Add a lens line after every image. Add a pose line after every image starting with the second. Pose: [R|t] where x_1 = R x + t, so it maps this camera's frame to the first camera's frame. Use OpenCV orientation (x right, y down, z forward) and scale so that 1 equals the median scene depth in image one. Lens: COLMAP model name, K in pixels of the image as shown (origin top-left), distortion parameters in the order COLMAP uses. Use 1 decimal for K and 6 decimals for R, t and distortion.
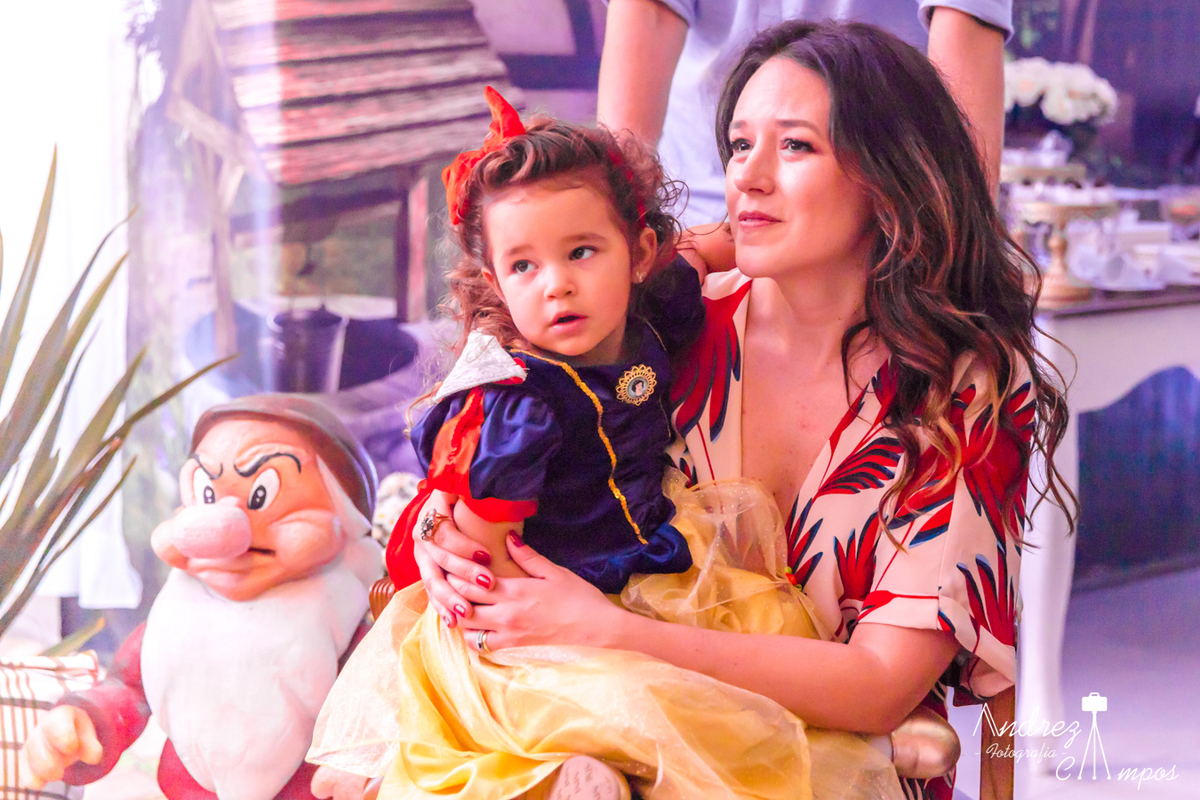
lens RADIAL K [[1864.0, 0, 599.3], [0, 1864.0, 408.7], [0, 0, 1]] dist [0.122658, 0.000000]
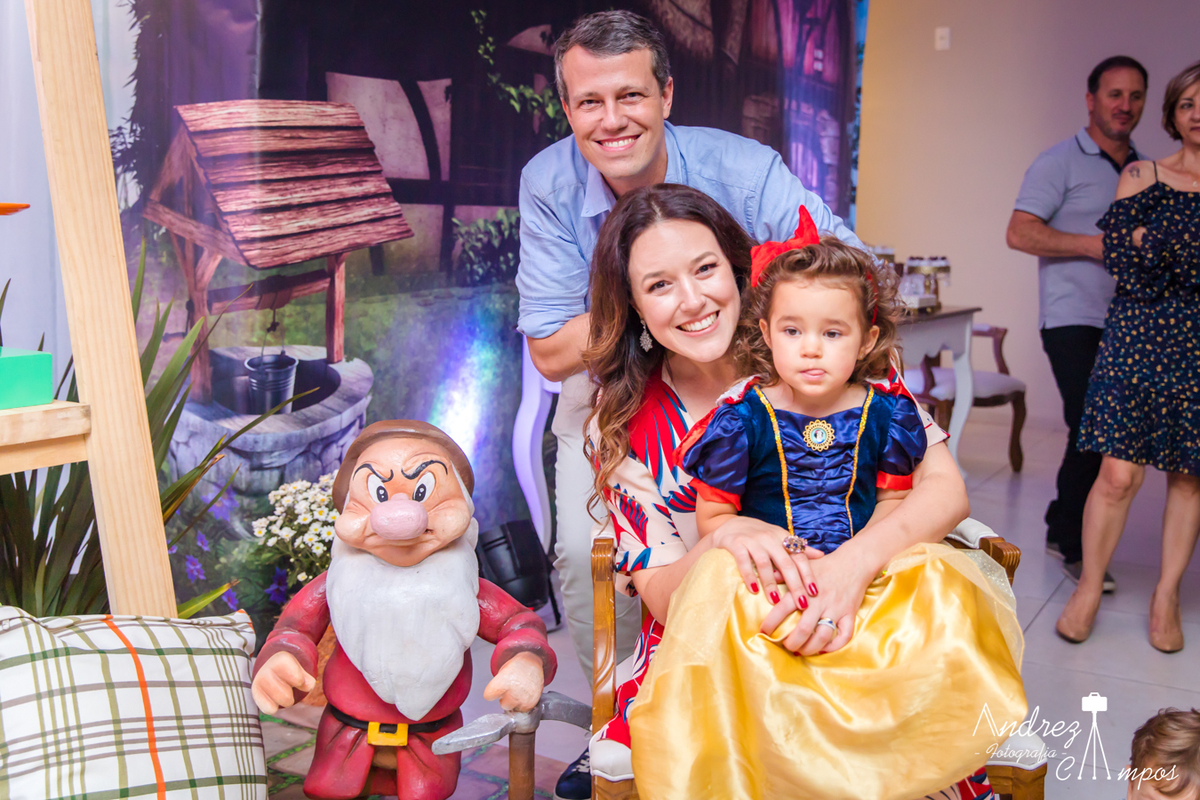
lens RADIAL K [[1188.6, 0, 598.2], [0, 1188.6, 398.7], [0, 0, 1]] dist [0.025945, 0.000000]
pose [[0.944313, -0.032085, 0.327479, -0.218880], [0.033563, 0.999436, 0.001141, -0.012709], [-0.327331, 0.009914, 0.944858, 0.067366]]
